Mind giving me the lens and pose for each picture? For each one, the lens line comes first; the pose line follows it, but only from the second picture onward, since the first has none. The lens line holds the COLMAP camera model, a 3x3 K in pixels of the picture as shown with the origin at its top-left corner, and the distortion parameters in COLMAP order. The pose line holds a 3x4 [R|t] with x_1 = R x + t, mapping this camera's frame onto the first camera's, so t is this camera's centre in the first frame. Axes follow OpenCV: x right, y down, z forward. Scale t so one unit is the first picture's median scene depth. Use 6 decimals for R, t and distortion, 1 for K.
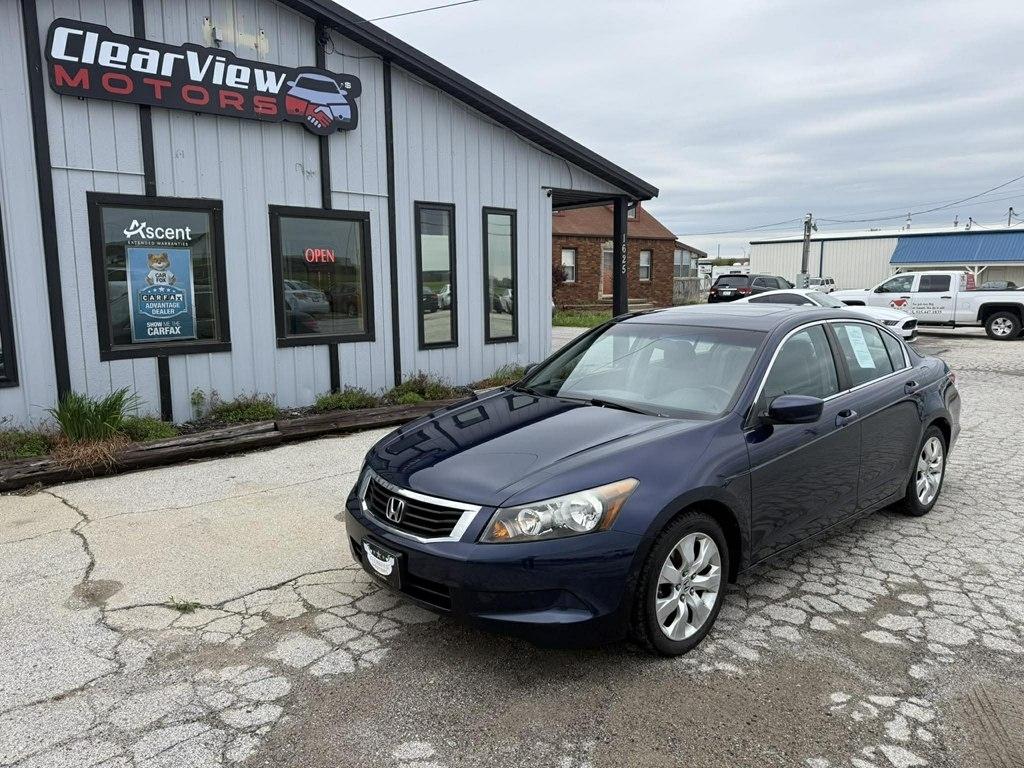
lens RADIAL K [[748.4, 0, 510.0], [0, 748.4, 388.0], [0, 0, 1]] dist [0.013861, -0.028465]
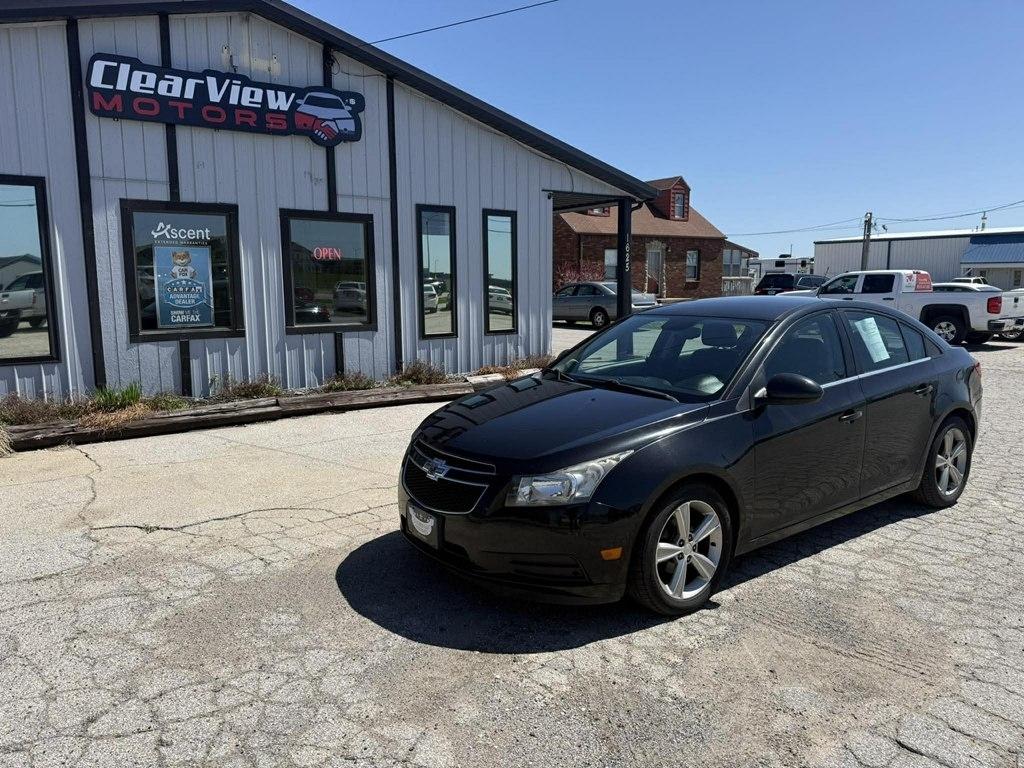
lens RADIAL K [[748.4, 0, 506.3], [0, 748.4, 384.8], [0, 0, 1]] dist [0.013861, -0.028465]
pose [[0.995600, 0.015690, -0.092387, 0.138731], [-0.016129, 0.999862, -0.004011, 0.022920], [0.092311, 0.005483, 0.995715, -0.103958]]
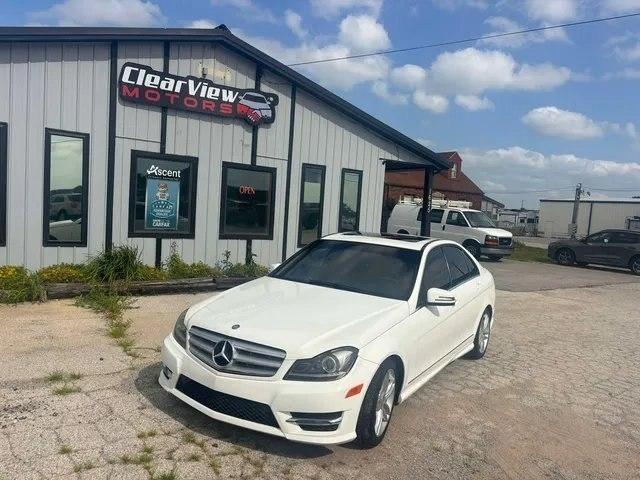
lens RADIAL K [[501.1, 0, 311.9], [0, 501.1, 246.6], [0, 0, 1]] dist [0.031442, -0.025781]
pose [[0.989052, 0.081927, -0.122738, 0.068486], [-0.090615, 0.993633, -0.066956, 0.028645], [0.116471, 0.077345, 0.990178, -0.191972]]
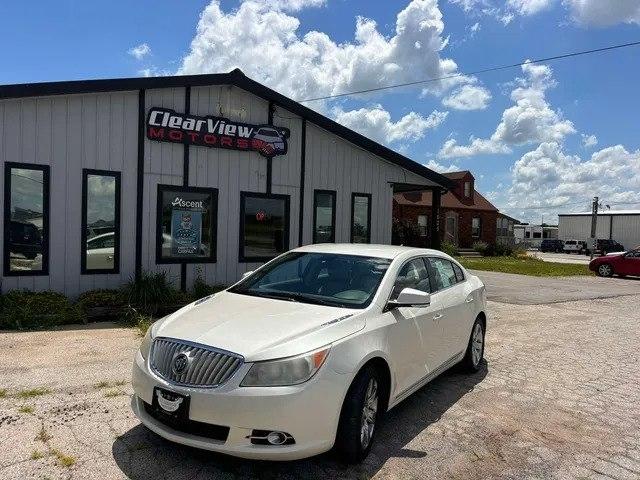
lens RADIAL K [[501.1, 0, 311.4], [0, 501.1, 243.0], [0, 0, 1]] dist [0.031442, -0.025781]
pose [[0.985711, 0.040625, -0.163476, 0.096050], [-0.060387, 0.991201, -0.117791, 0.041536], [0.157252, 0.125980, 0.979490, -0.280913]]
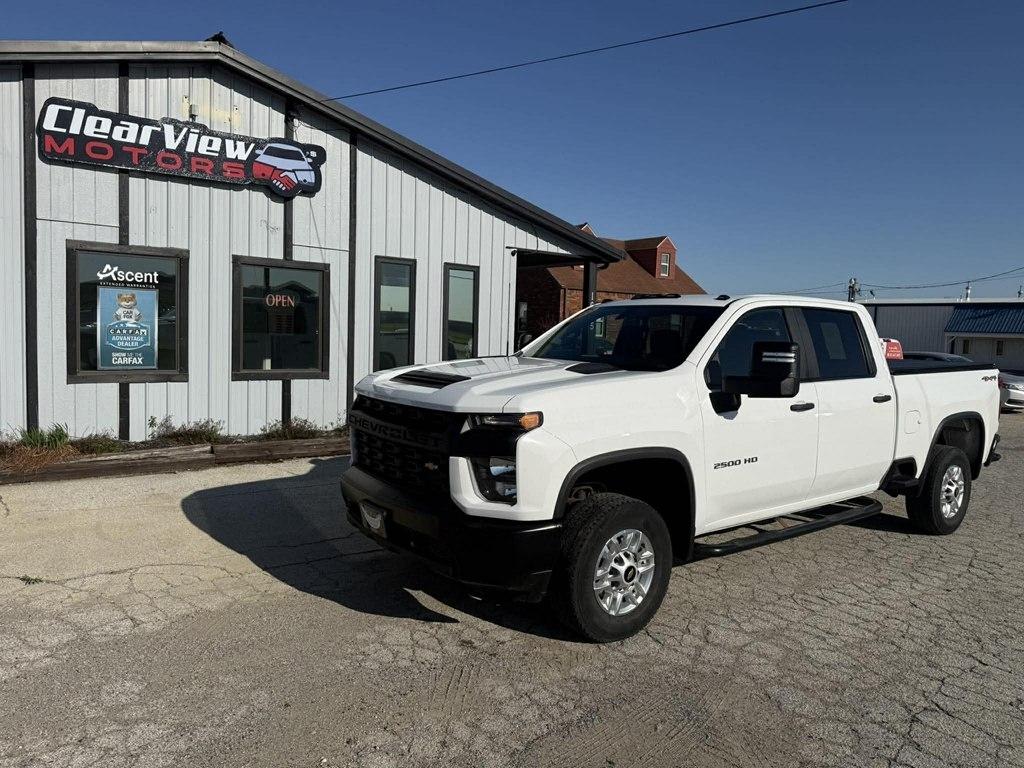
lens RADIAL K [[748.4, 0, 514.4], [0, 748.4, 384.3], [0, 0, 1]] dist [0.013861, -0.028465]
pose [[0.995790, 0.049536, -0.077129, 0.217117], [-0.054904, 0.996098, -0.069104, 0.006589], [0.073405, 0.073047, 0.994623, -0.093260]]
